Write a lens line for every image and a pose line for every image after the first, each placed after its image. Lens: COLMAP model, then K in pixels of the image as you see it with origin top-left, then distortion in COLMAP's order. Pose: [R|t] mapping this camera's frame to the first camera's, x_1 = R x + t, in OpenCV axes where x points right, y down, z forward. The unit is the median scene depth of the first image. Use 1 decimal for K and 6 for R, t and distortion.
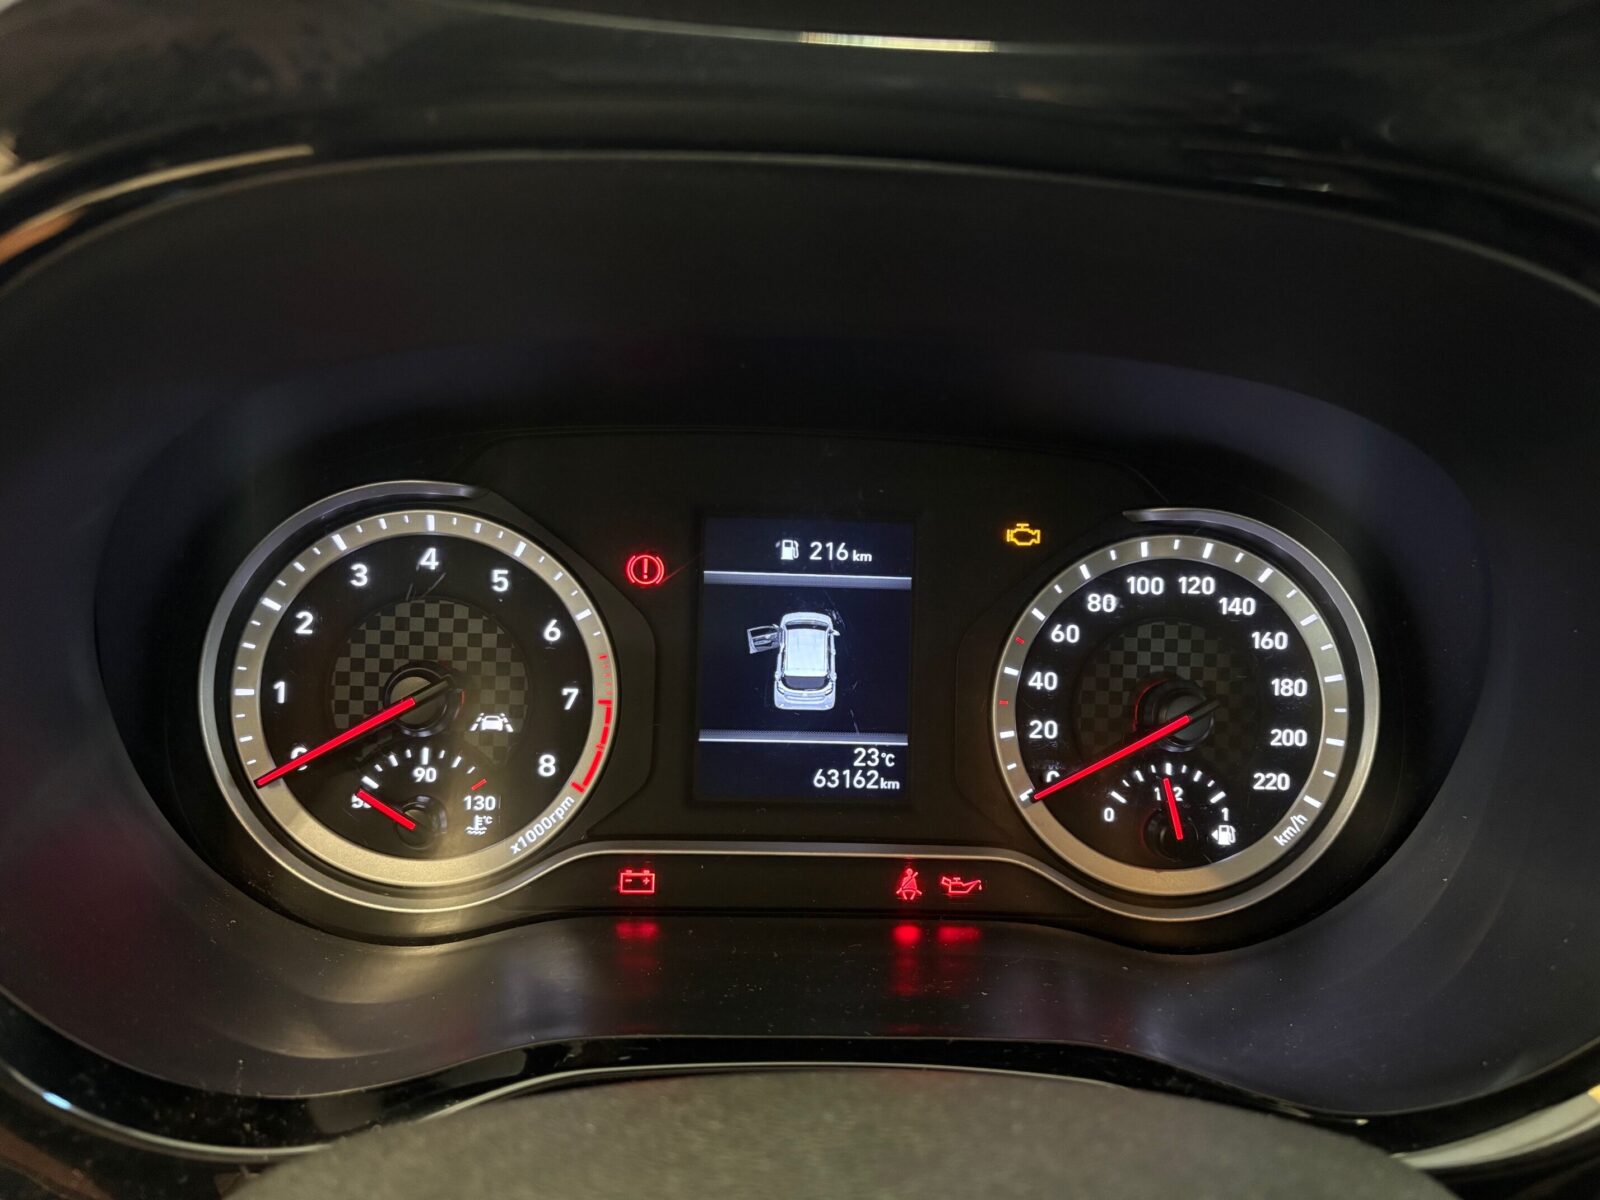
lens RADIAL K [[1223.7, 0, 799.9], [0, 1223.7, 605.6], [0, 0, 1]] dist [0.049337, -0.084771]
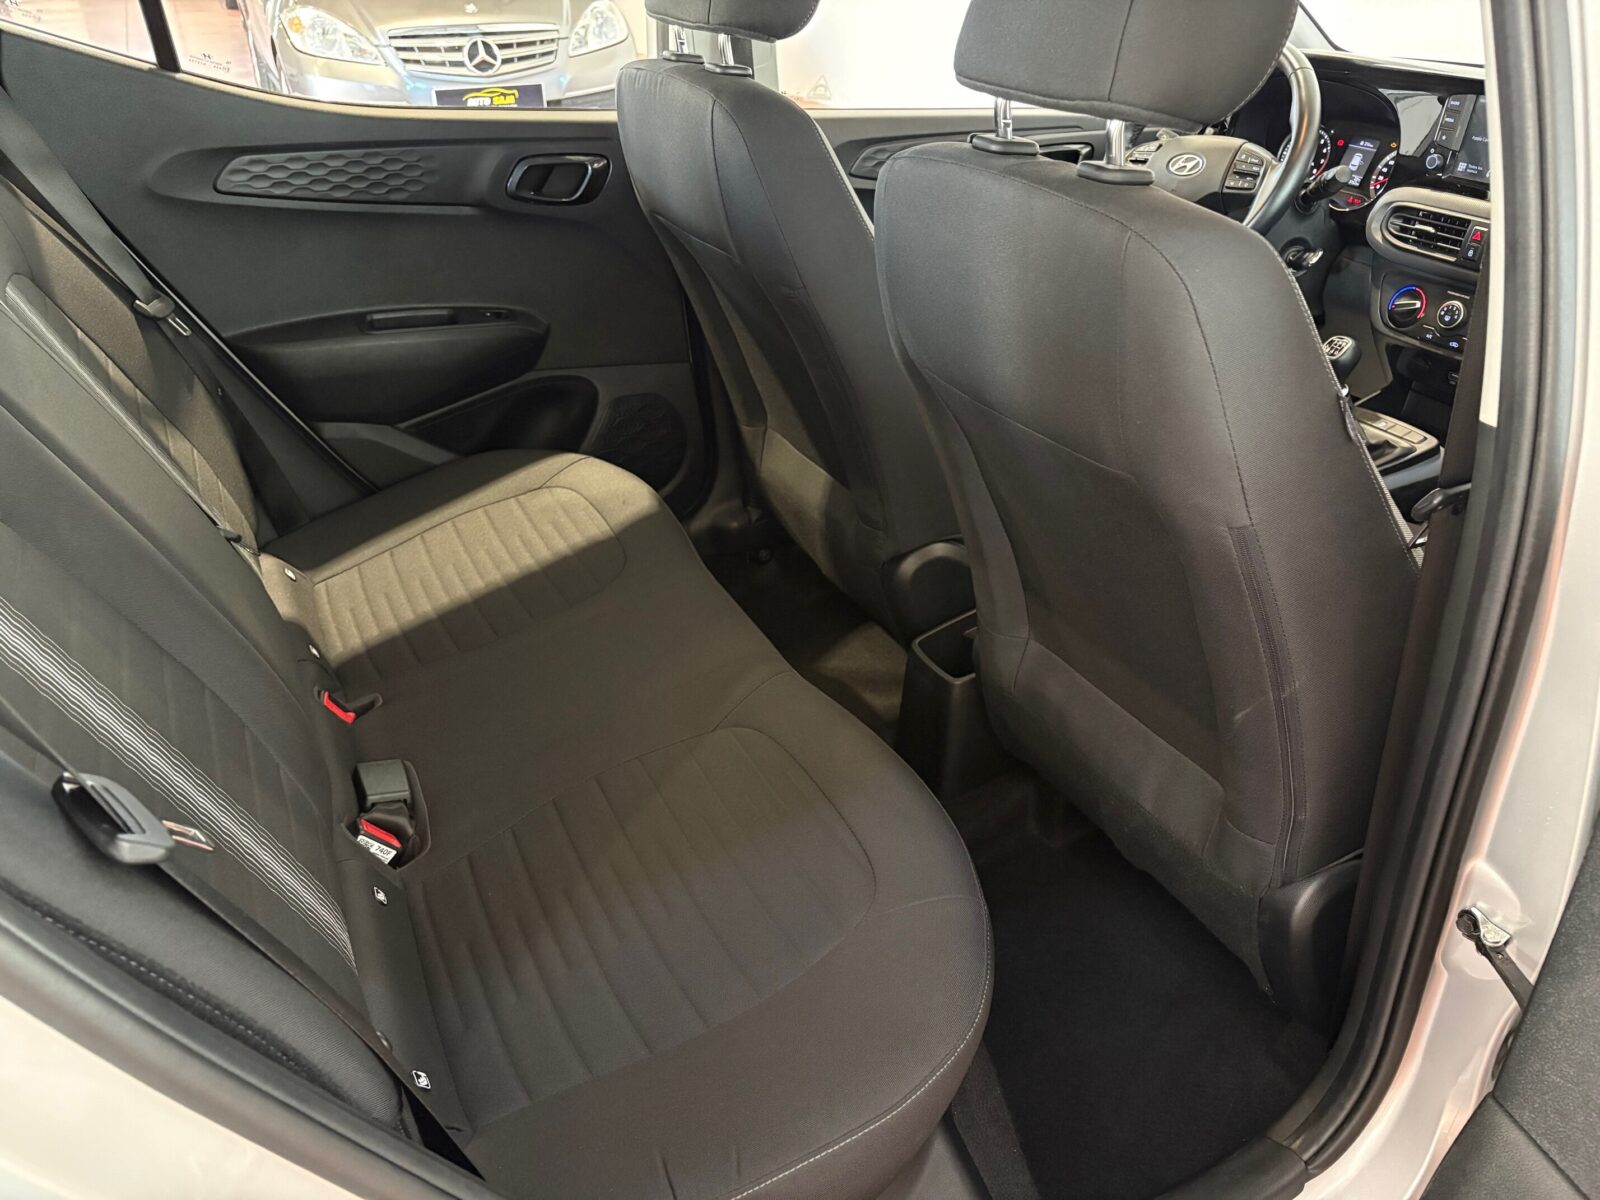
lens RADIAL K [[1211.8, 0, 800.0], [0, 1211.8, 600.0], [0, 0, 1]] dist [-0.004561, 0.012764]
pose [[0.395867, 0.423073, -0.815045, 4.848911], [-0.330159, 0.893774, 0.303582, 1.099367], [0.856904, 0.148917, 0.493498, -4.122376]]
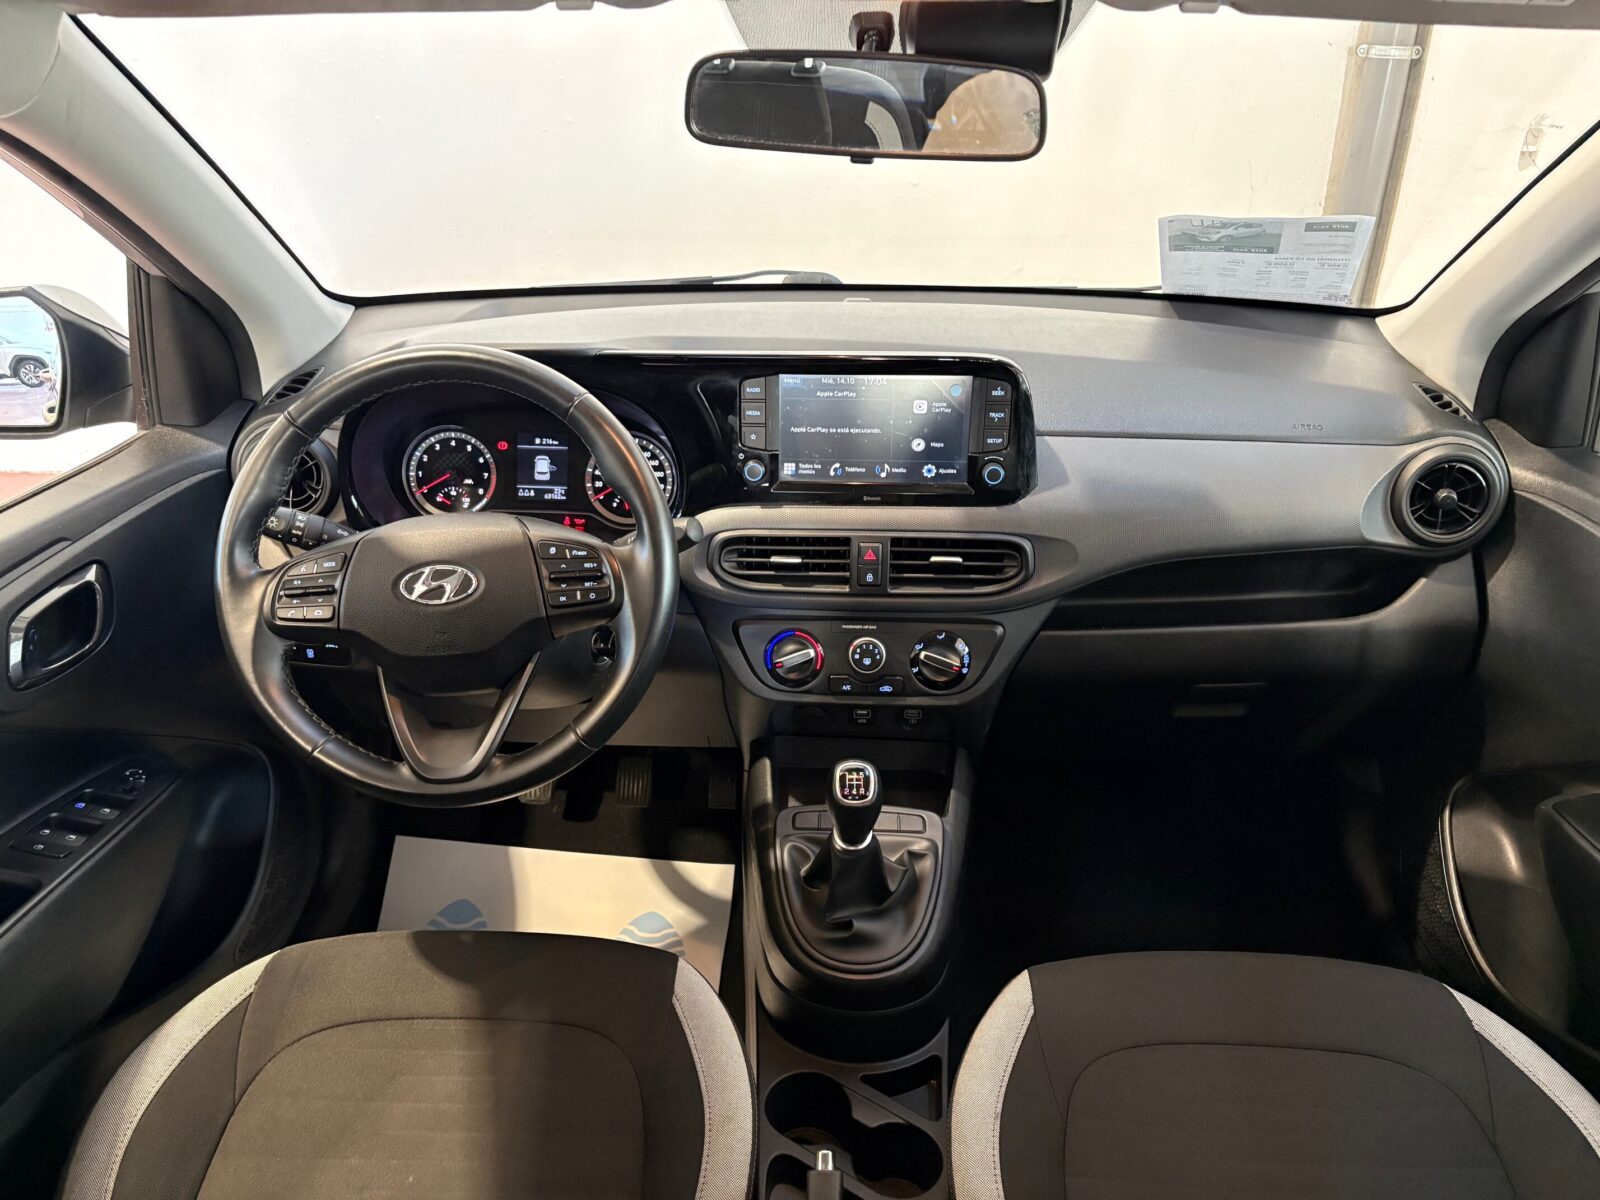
lens RADIAL K [[1199.1, 0, 801.3], [0, 1199.1, 604.7], [0, 0, 1]] dist [0.074364, -0.098837]
pose [[0.996646, 0.005189, -0.081670, 1.229726], [0.000740, 0.997376, 0.072394, 0.215718], [0.081831, -0.072211, 0.994027, -3.061314]]
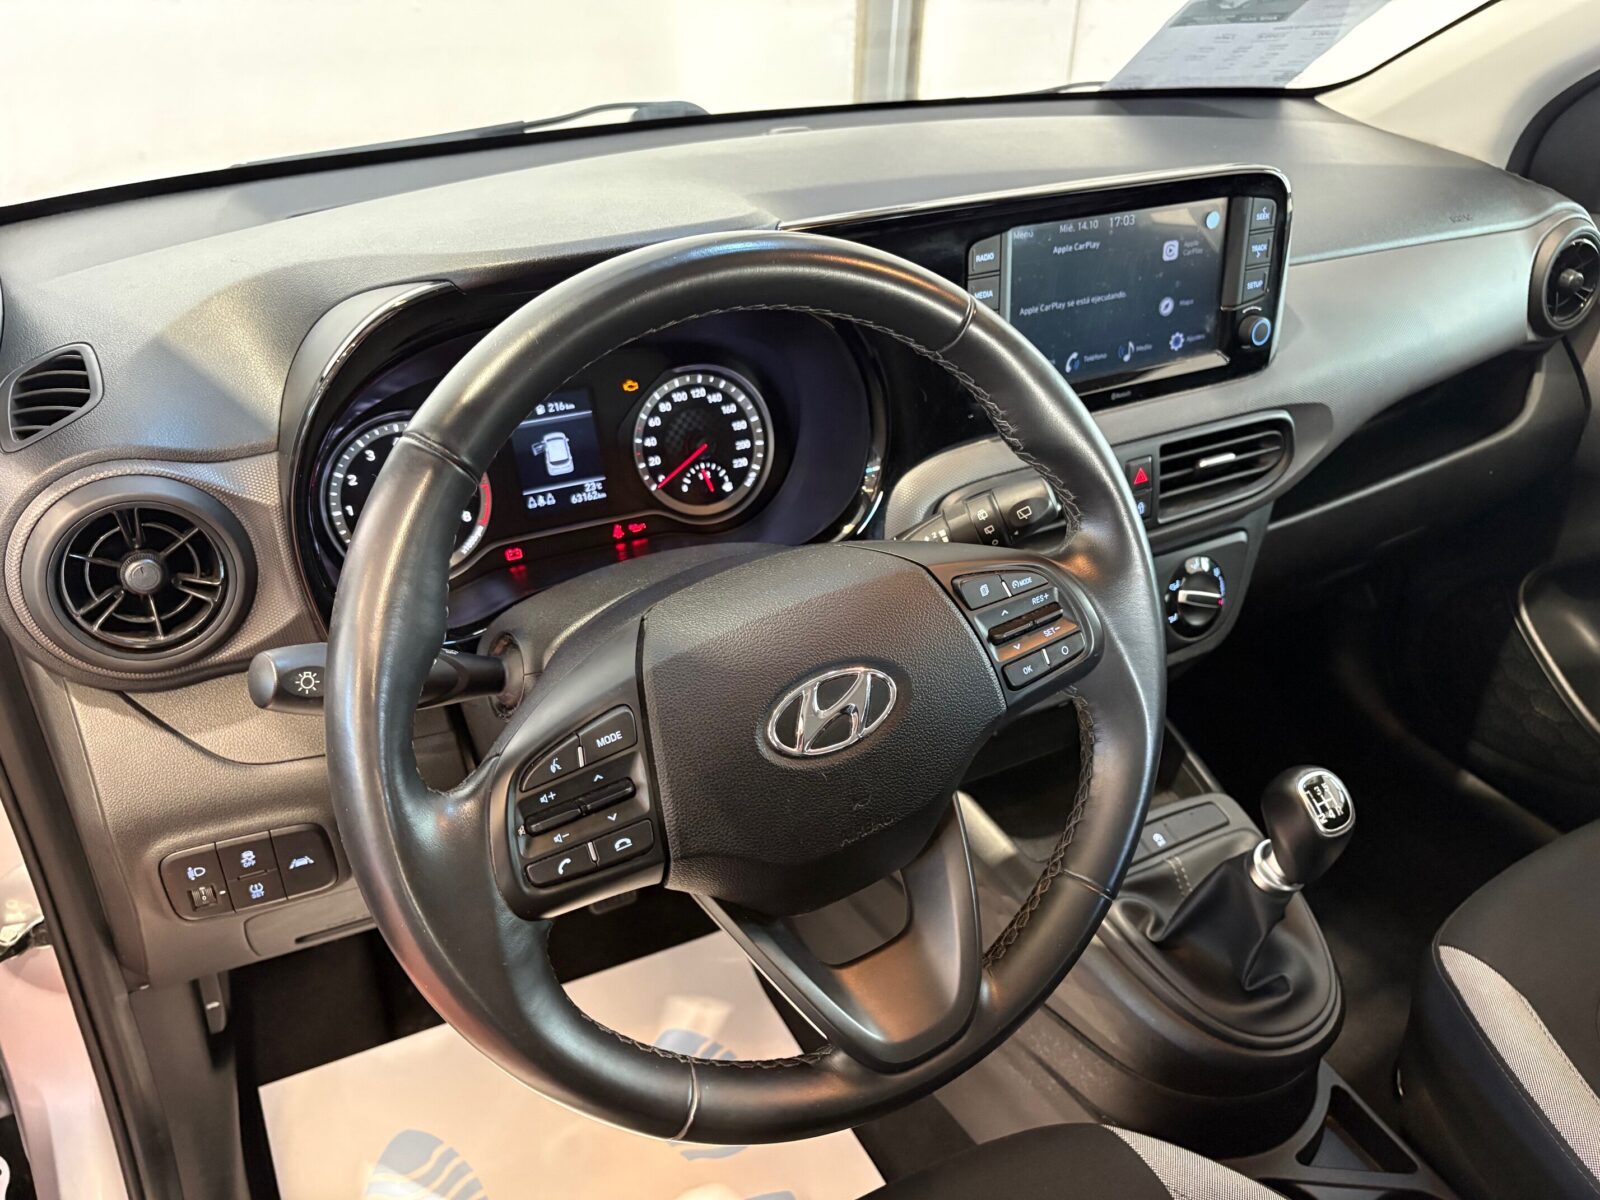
lens RADIAL K [[1223.7, 0, 799.9], [0, 1223.7, 605.6], [0, 0, 1]] dist [0.049337, -0.084771]
pose [[0.897748, -0.251553, 0.361620, -0.528874], [0.184627, 0.960200, 0.209592, -0.088679], [-0.399951, -0.121397, 0.908461, -1.476845]]
